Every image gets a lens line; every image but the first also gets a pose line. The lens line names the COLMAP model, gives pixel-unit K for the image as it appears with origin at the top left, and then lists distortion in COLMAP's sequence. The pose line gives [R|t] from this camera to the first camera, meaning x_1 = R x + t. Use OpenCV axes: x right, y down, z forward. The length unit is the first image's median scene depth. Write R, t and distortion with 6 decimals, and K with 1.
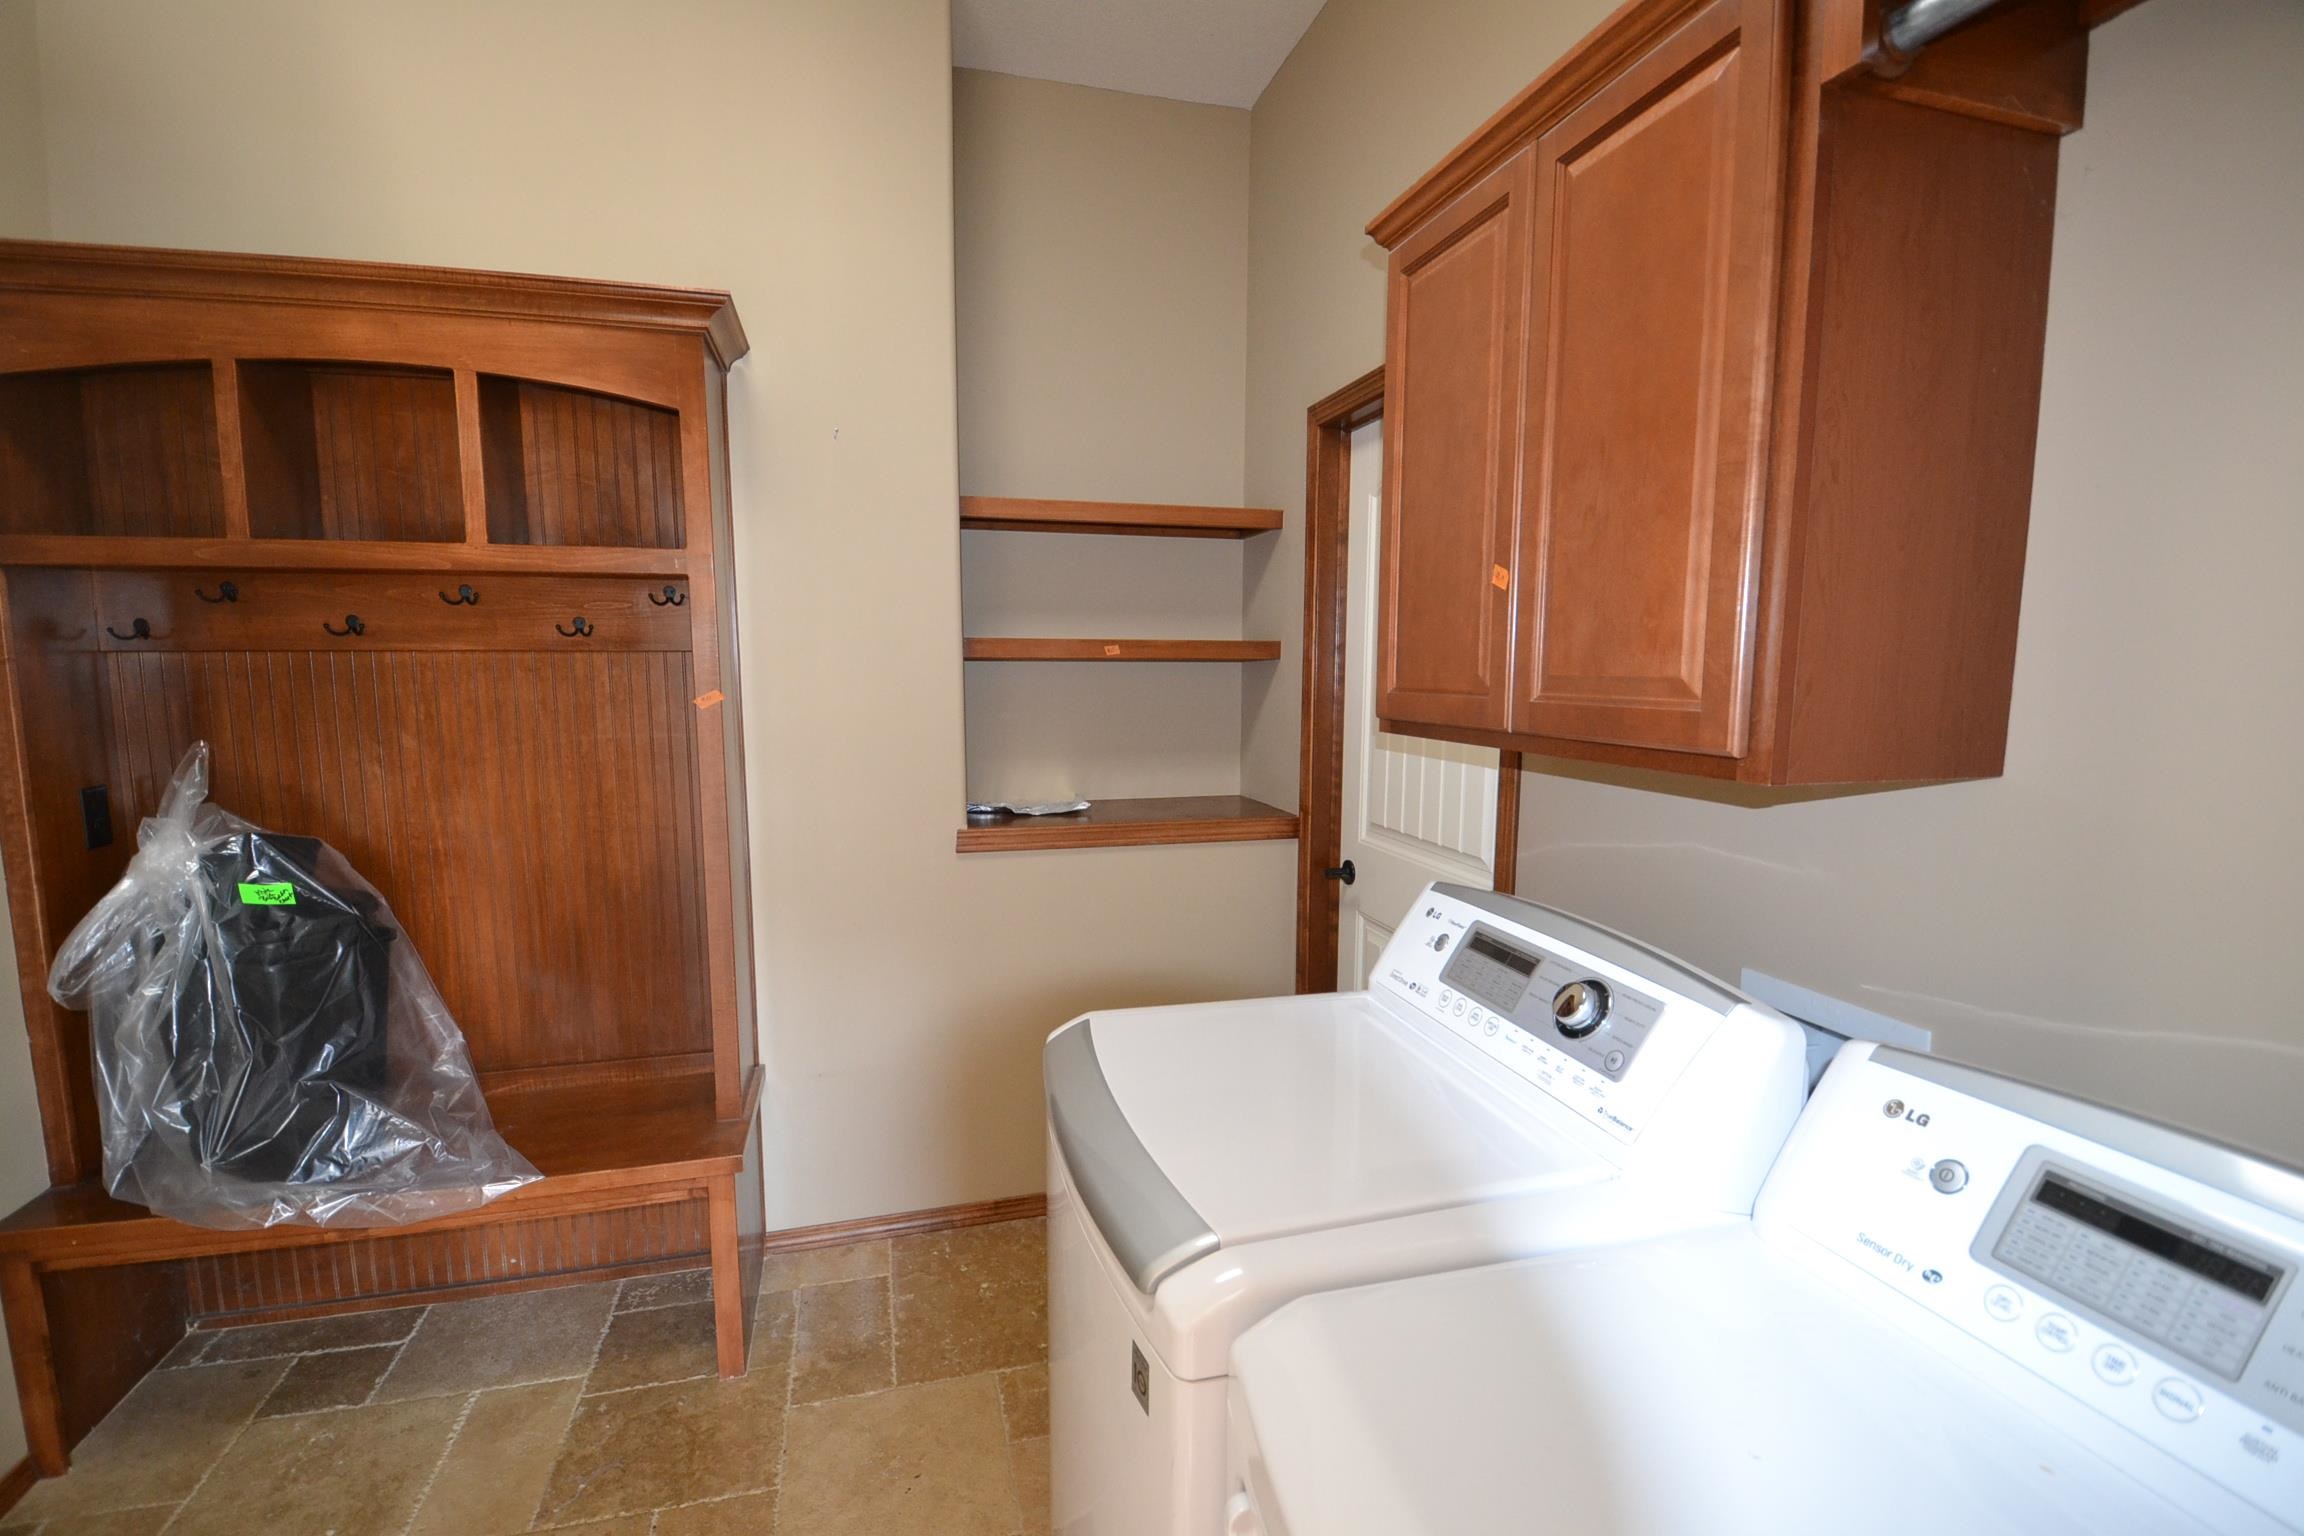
lens RADIAL K [[1018.5, 0, 1147.1], [0, 1018.5, 787.2], [0, 0, 1]] dist [0.021688, -0.028514]
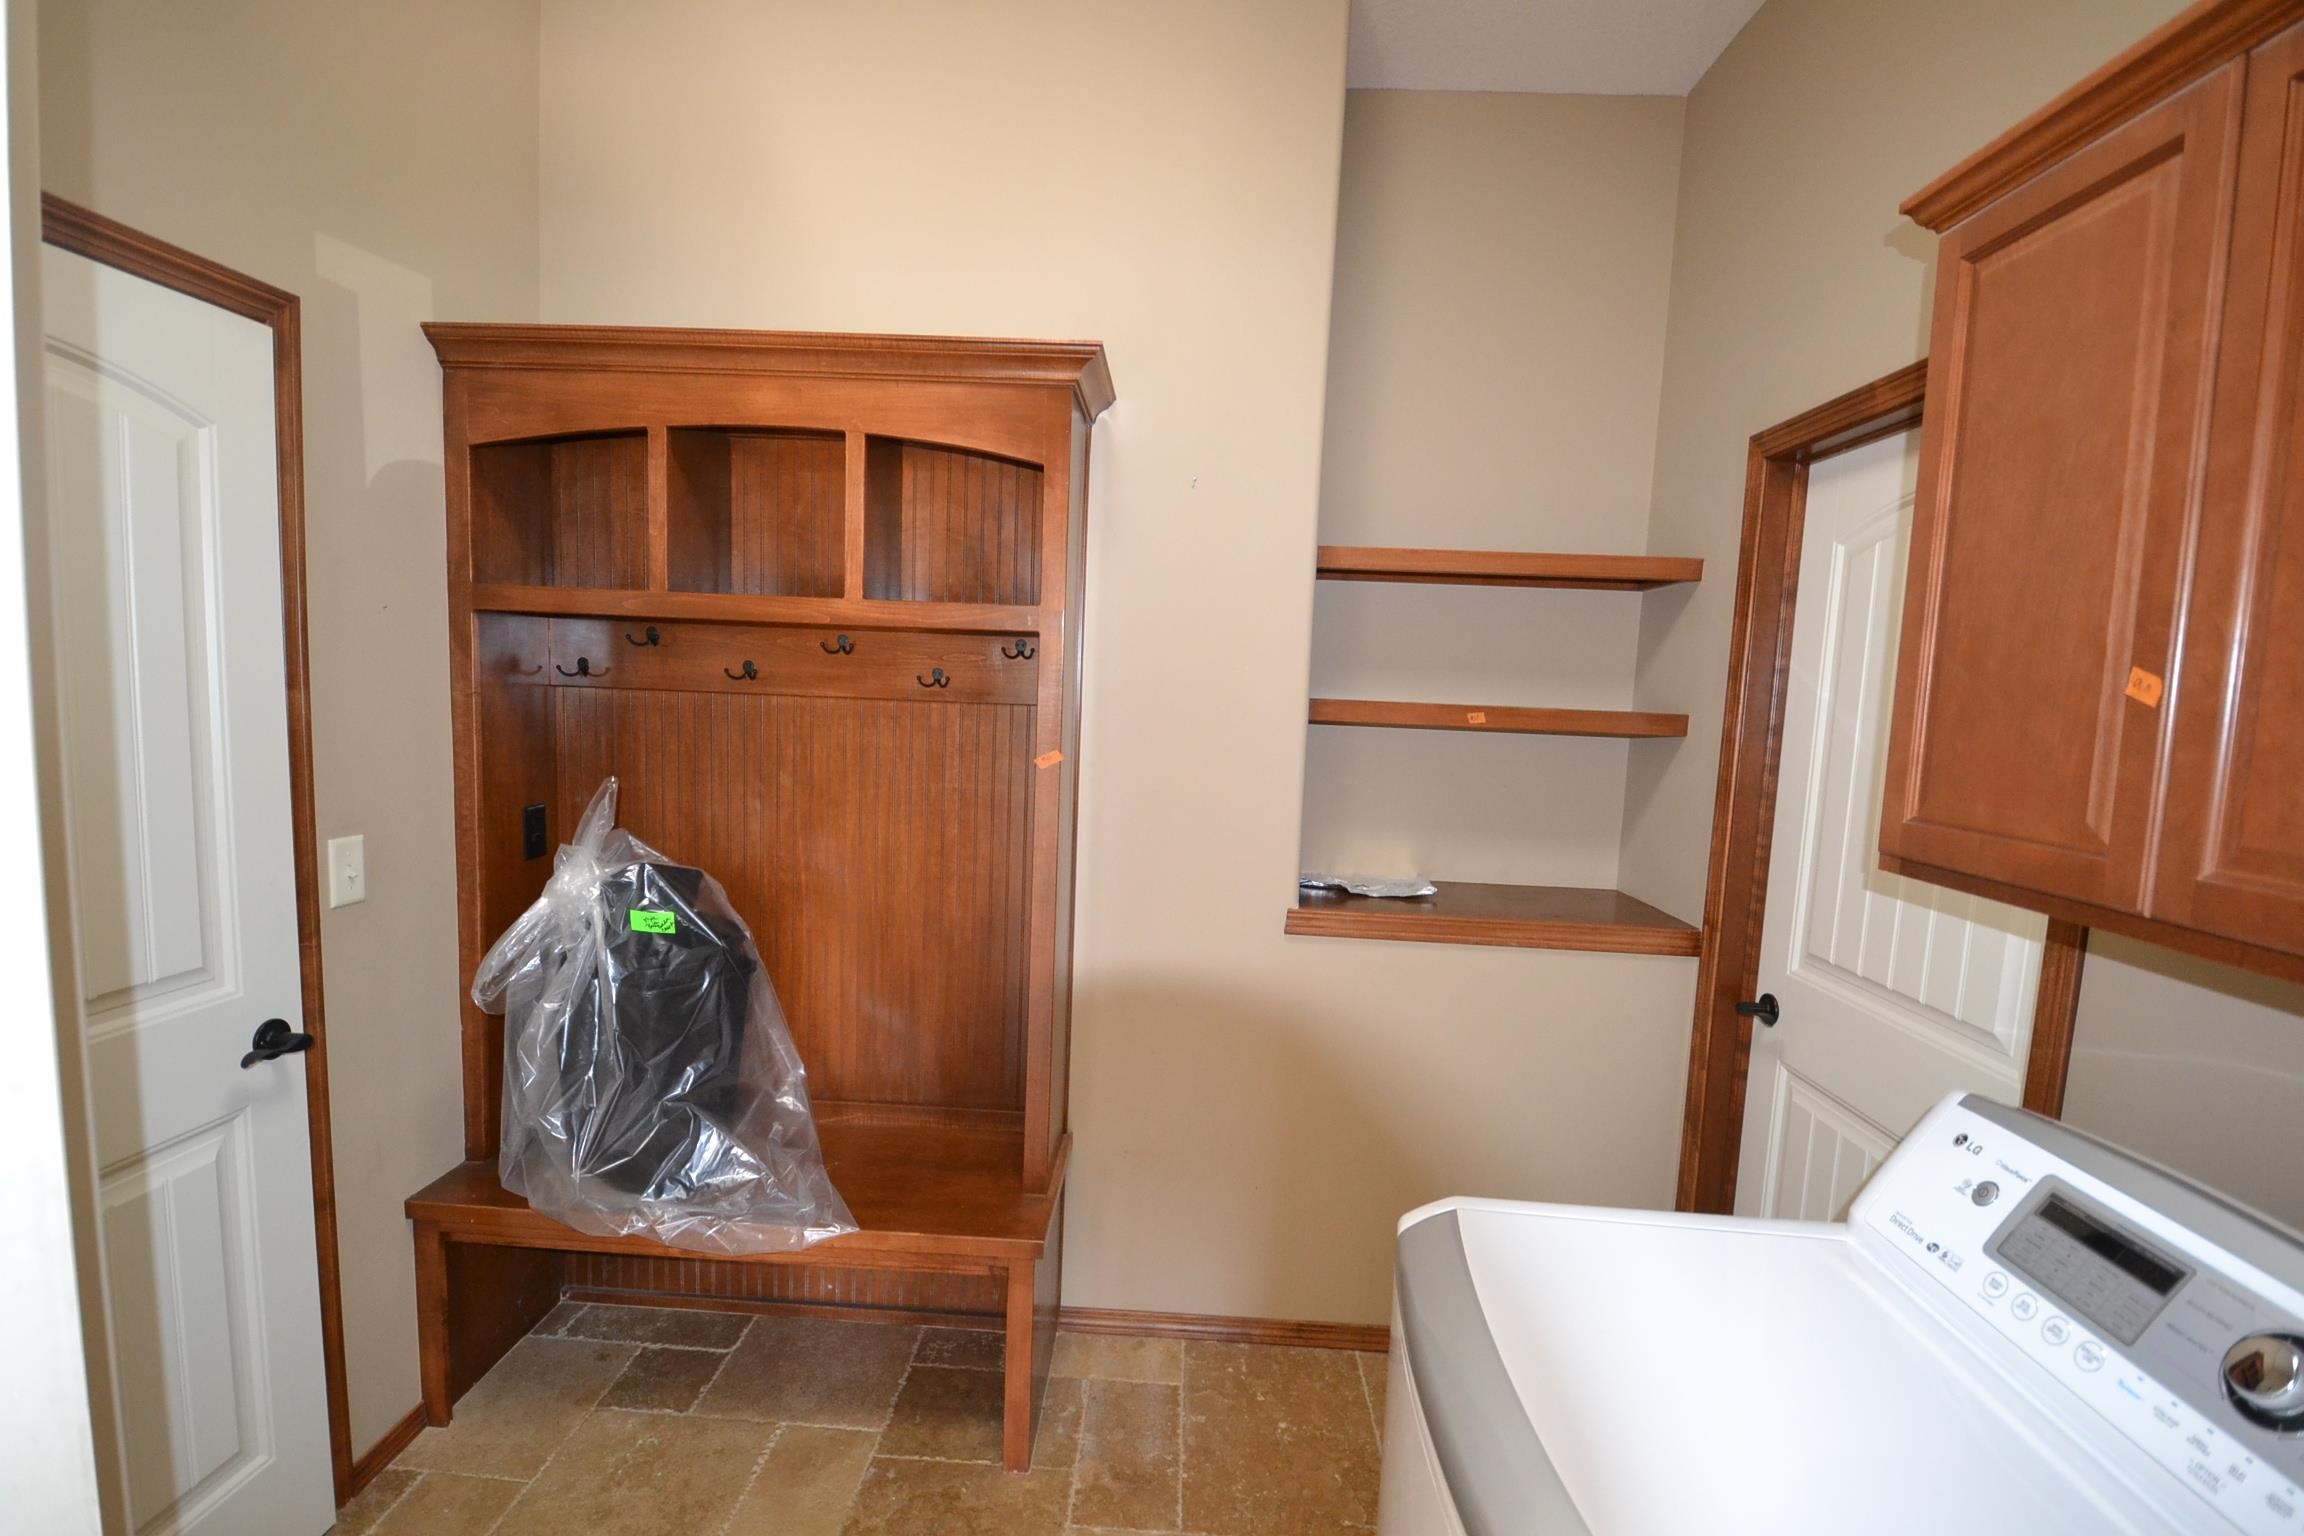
lens RADIAL K [[1018.5, 0, 1147.1], [0, 1018.5, 787.2], [0, 0, 1]] dist [0.021688, -0.028514]
pose [[0.951585, 0.067331, -0.299921, -0.048103], [-0.076591, 0.996877, -0.019213, -0.047888], [0.297691, 0.041254, 0.953771, 0.105728]]
